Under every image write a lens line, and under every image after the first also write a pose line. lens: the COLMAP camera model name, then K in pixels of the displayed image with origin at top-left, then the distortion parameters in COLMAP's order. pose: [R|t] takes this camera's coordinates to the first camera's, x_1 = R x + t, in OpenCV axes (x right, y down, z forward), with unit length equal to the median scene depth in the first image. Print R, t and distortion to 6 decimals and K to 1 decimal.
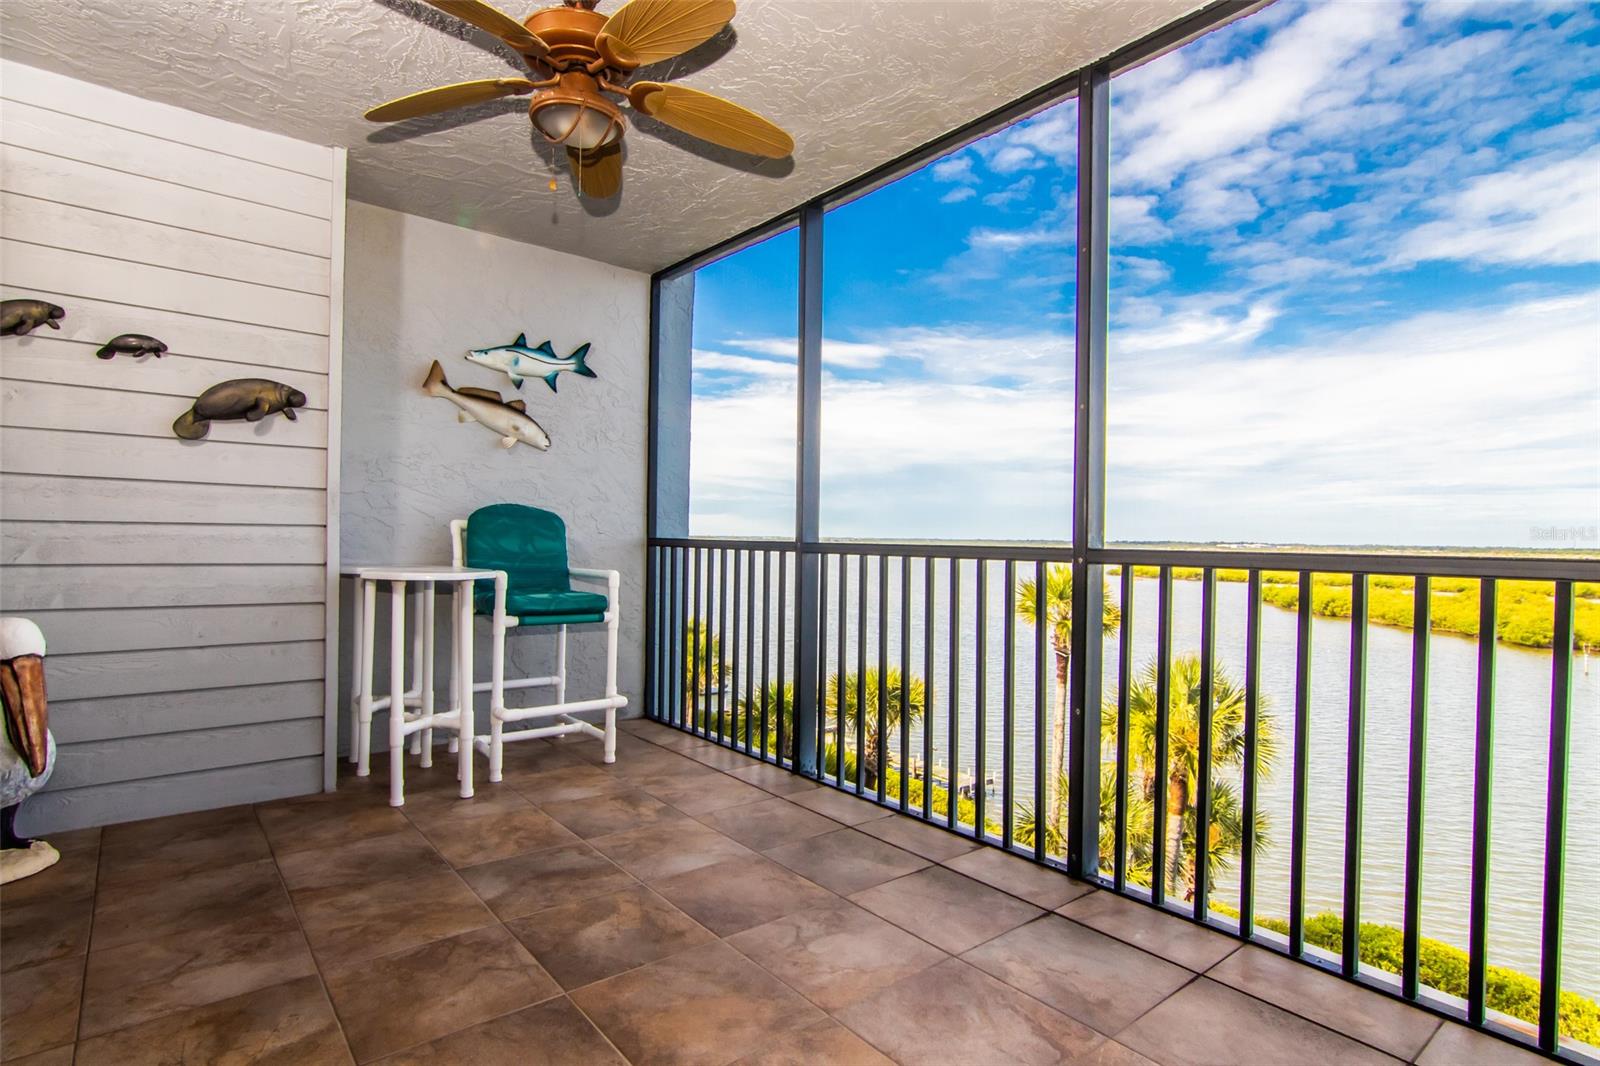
lens RADIAL K [[809.2, 0, 802.5], [0, 809.2, 539.6], [0, 0, 1]] dist [-0.006986, 0.004471]
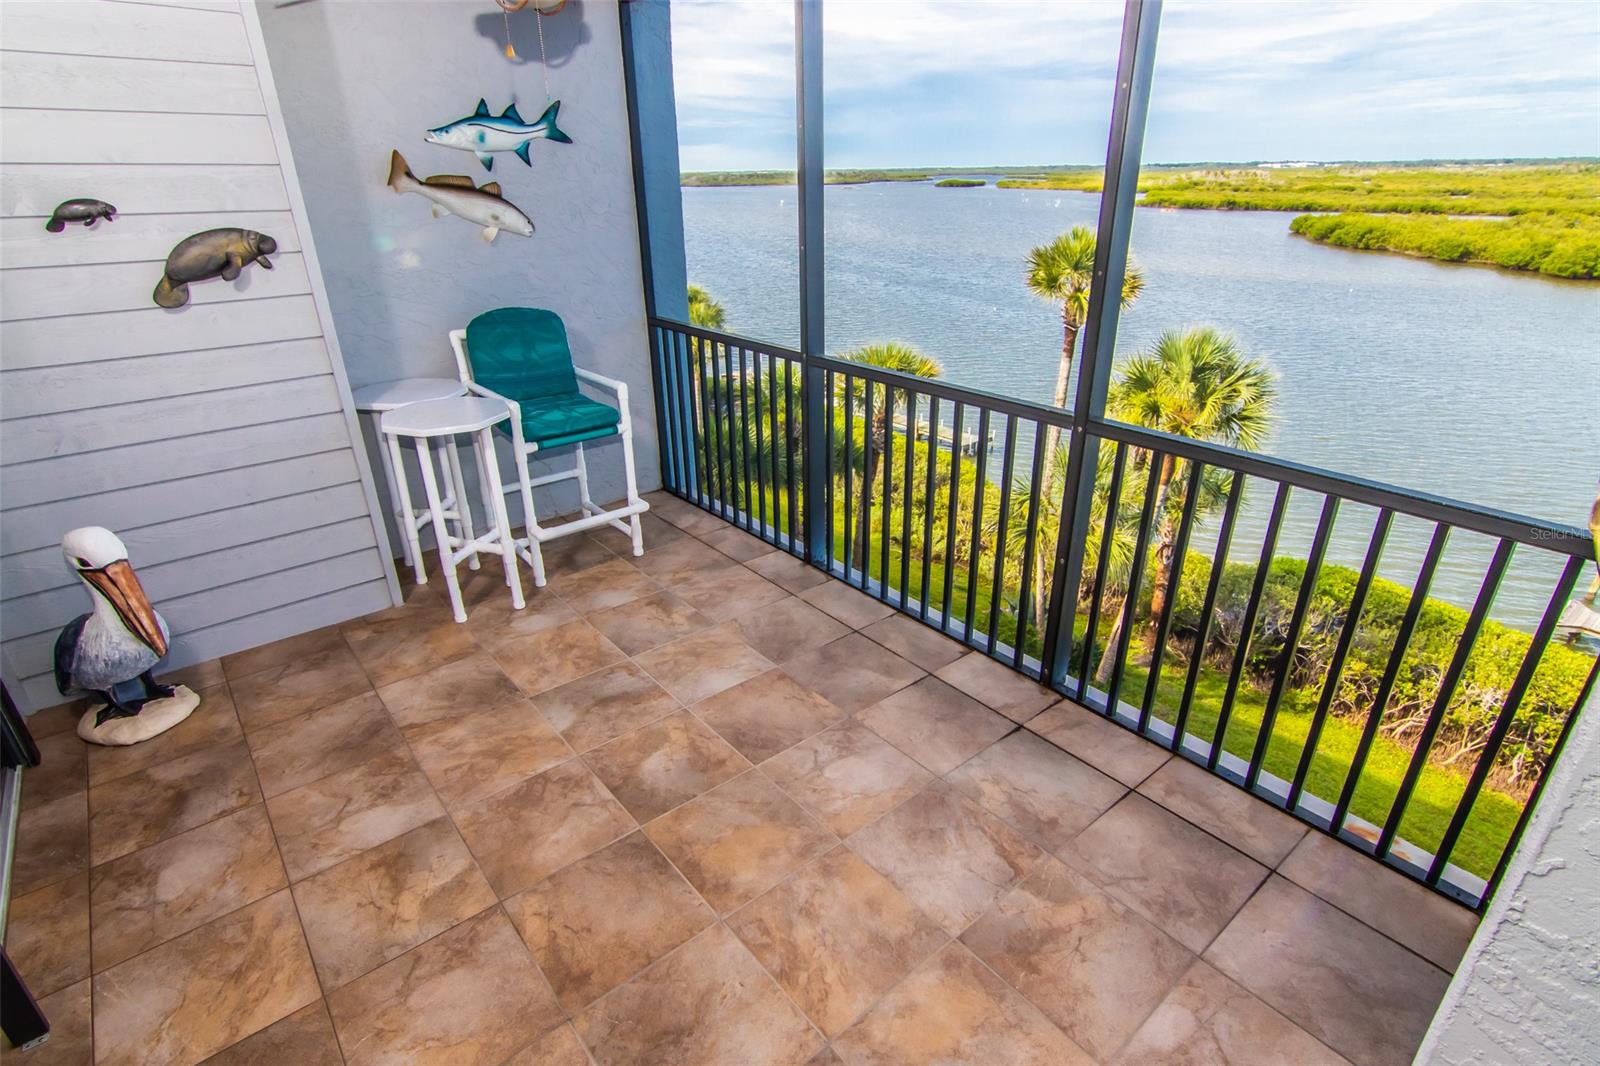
lens RADIAL K [[809.2, 0, 803.5], [0, 809.2, 542.6], [0, 0, 1]] dist [-0.006986, 0.004471]
pose [[0.999557, -0.027709, -0.010896, -0.001556], [0.029733, 0.909389, 0.414883, -0.276777], [-0.001587, -0.415023, 0.909810, 0.000486]]
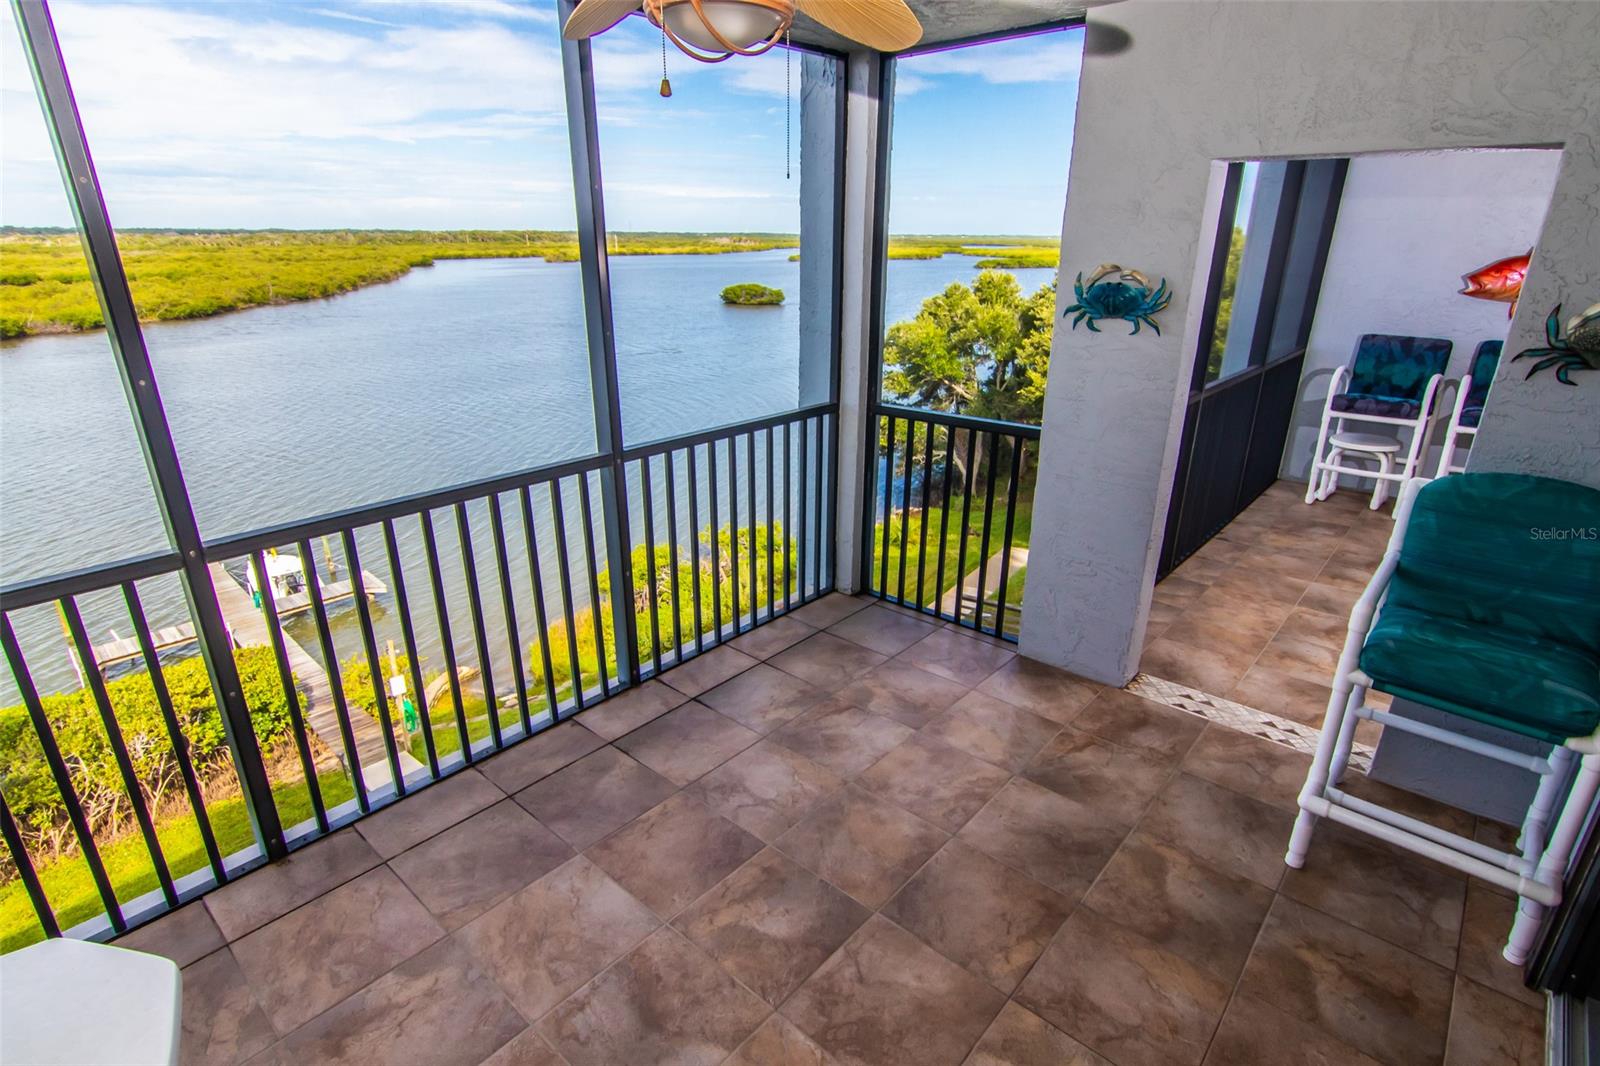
lens RADIAL K [[809.2, 0, 791.5], [0, 809.2, 539.9], [0, 0, 1]] dist [-0.006986, 0.004471]
pose [[-0.154491, -0.370105, 0.916054, -0.862473], [-0.009914, 0.927720, 0.373146, -0.323093], [-0.987944, 0.048566, -0.146994, 0.910577]]
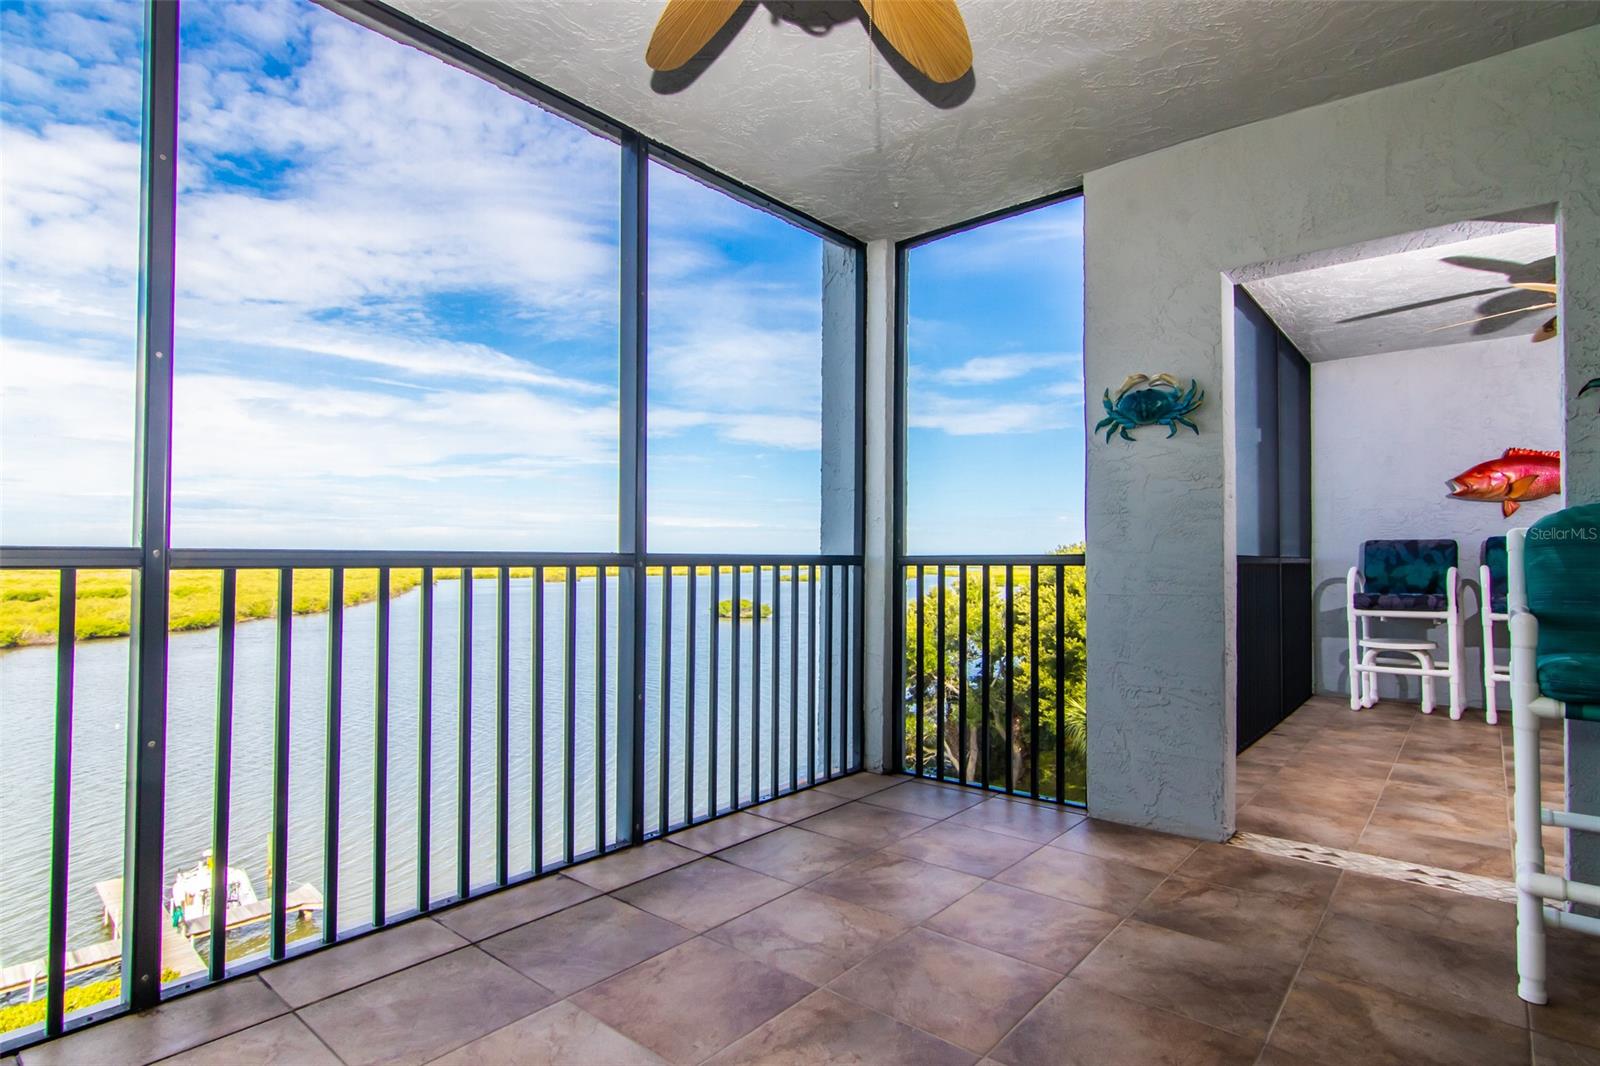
lens RADIAL K [[809.2, 0, 793.5], [0, 809.2, 532.9], [0, 0, 1]] dist [-0.006986, 0.004471]
pose [[-0.172494, 0.001357, 0.985010, -0.807596], [-0.014396, 0.999889, -0.003898, -0.016941], [-0.984905, -0.014853, -0.172455, 0.967729]]
